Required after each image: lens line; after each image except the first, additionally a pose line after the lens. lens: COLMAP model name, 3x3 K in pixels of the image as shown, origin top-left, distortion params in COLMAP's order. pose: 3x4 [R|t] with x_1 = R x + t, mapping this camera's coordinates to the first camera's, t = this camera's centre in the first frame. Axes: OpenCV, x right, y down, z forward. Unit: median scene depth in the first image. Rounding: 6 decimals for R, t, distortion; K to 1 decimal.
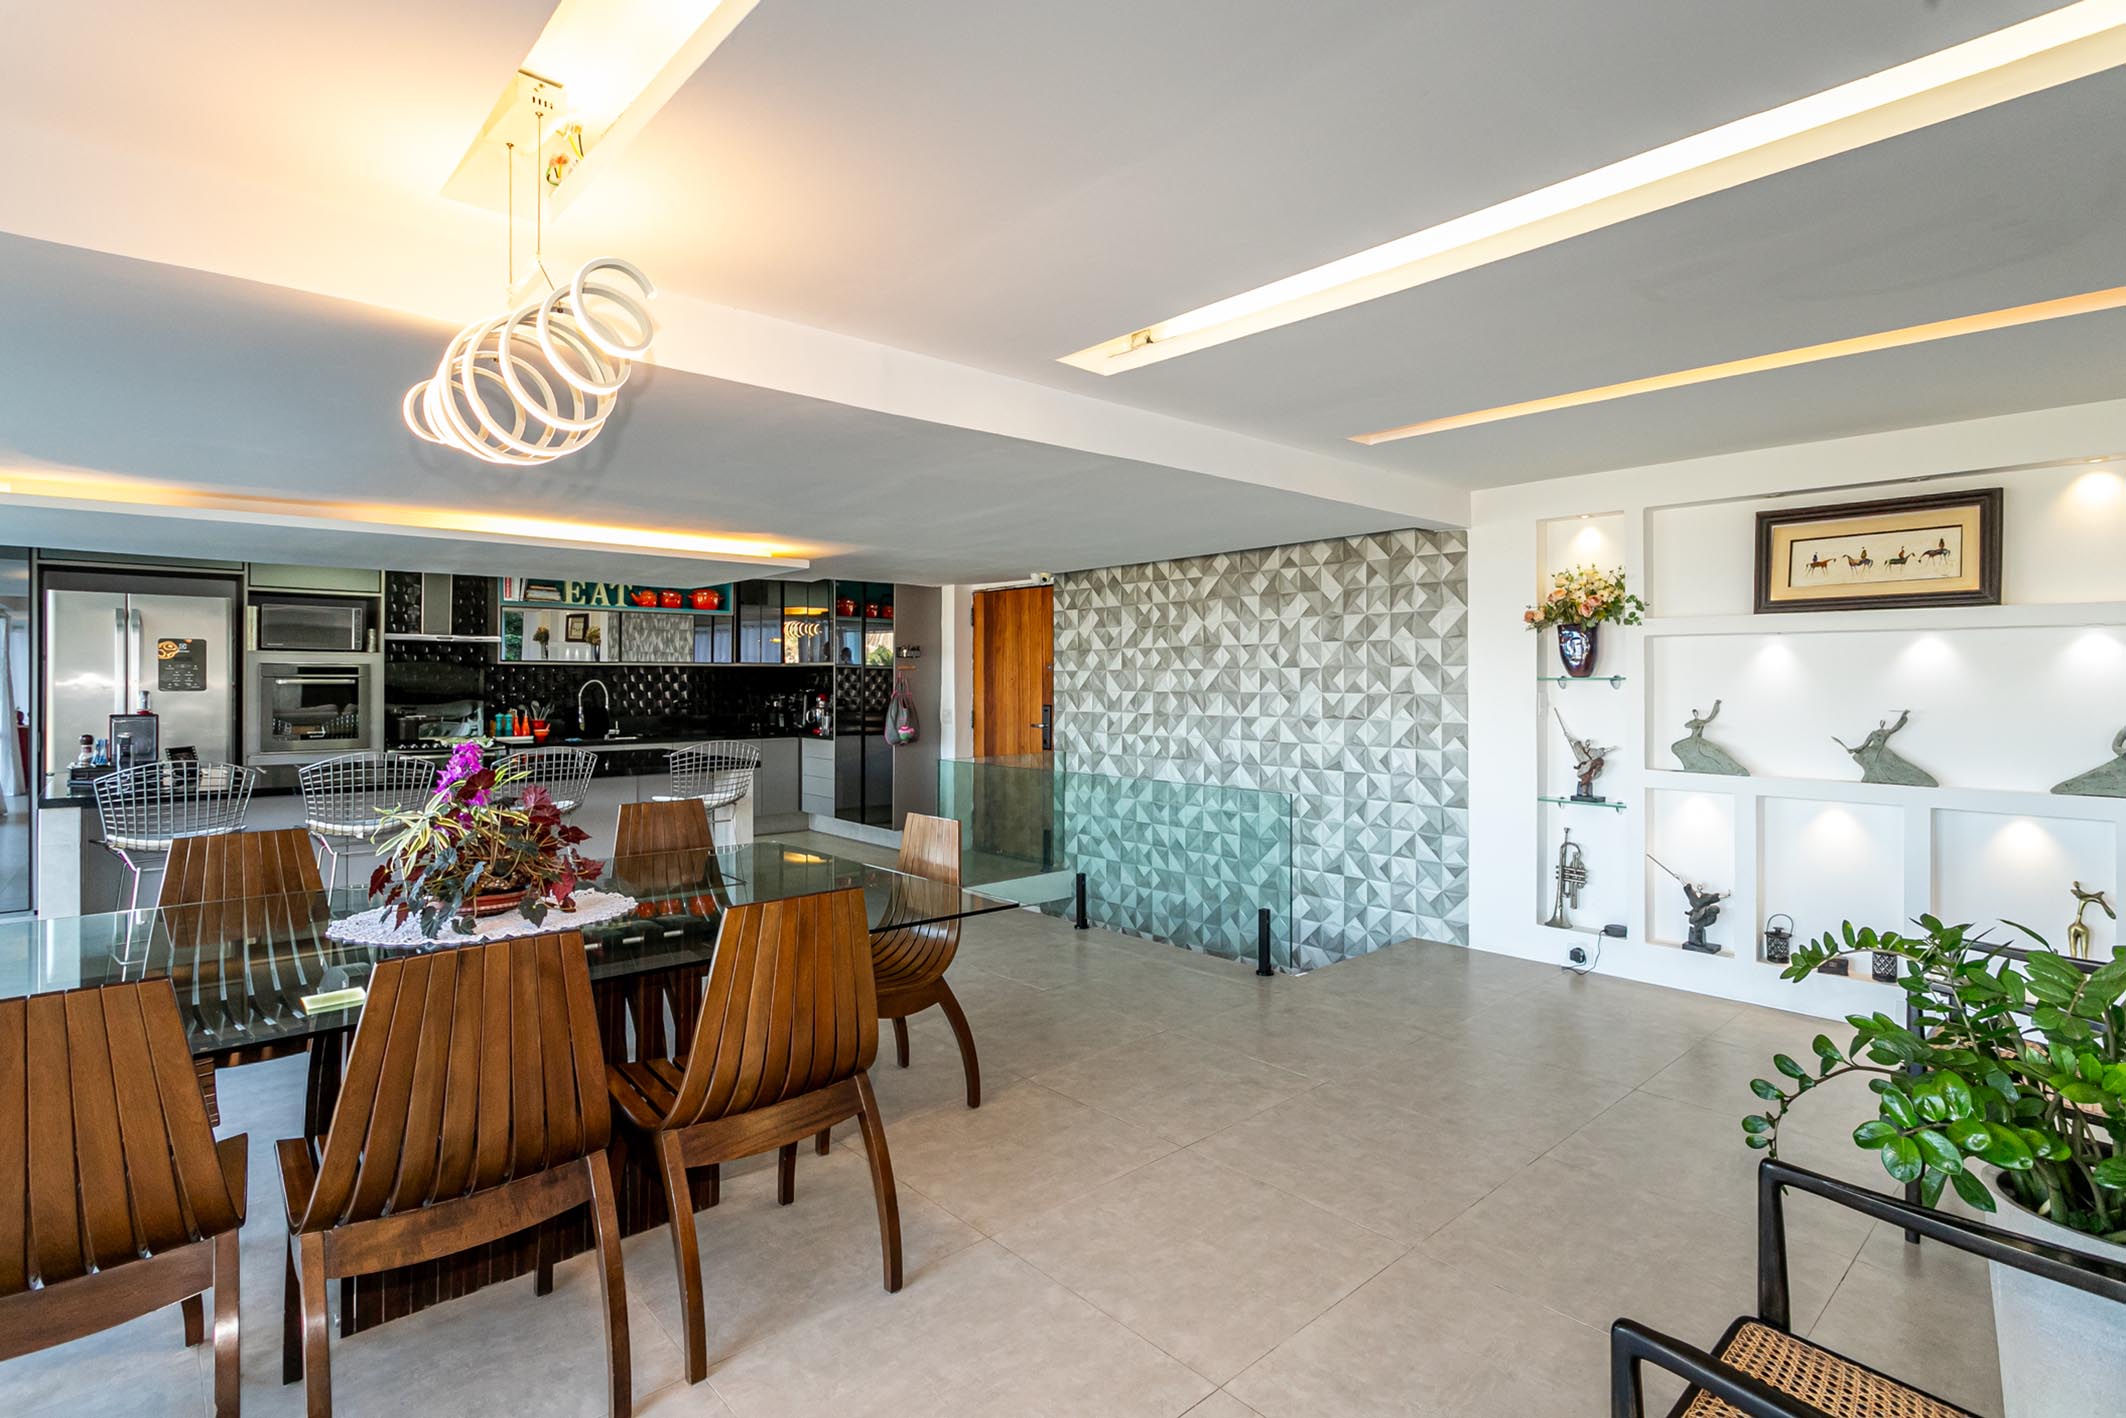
lens RADIAL K [[1016.4, 0, 1065.7], [0, 1016.4, 695.1], [0, 0, 1]] dist [0.001537, 0.002273]
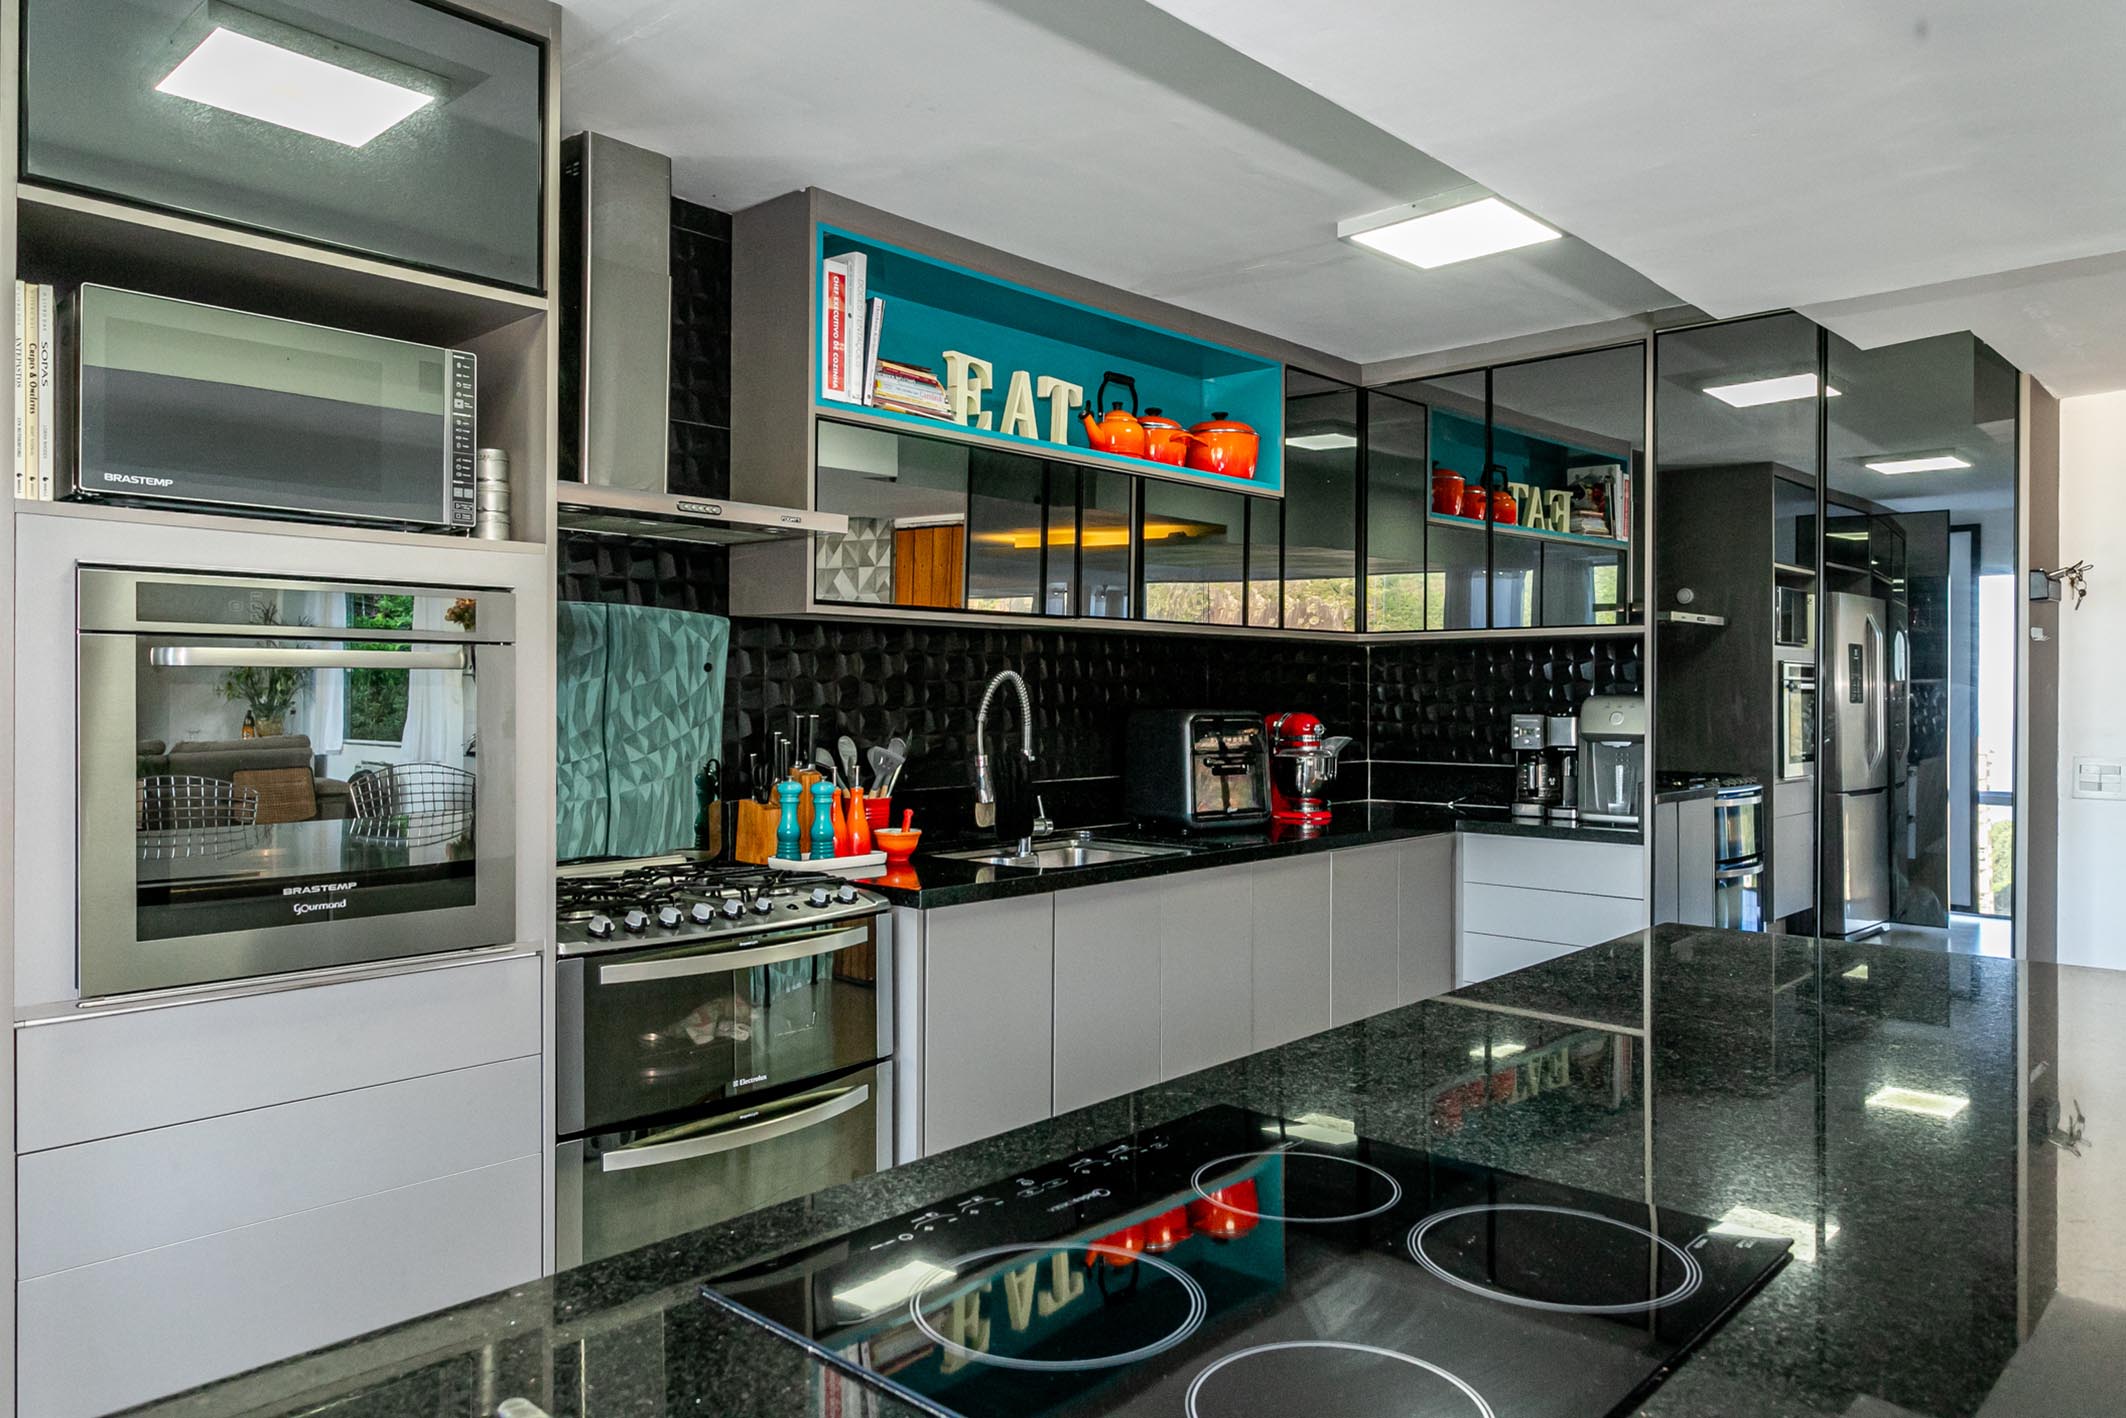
lens RADIAL K [[1423.4, 0, 1062.5], [0, 1423.4, 709.6], [0, 0, 1]] dist [-0.000393, -0.000172]
pose [[0.997234, -0.001411, 0.074311, -0.631115], [0.002077, 0.999958, -0.008879, 0.001070], [-0.074296, 0.009009, 0.997196, 0.718717]]
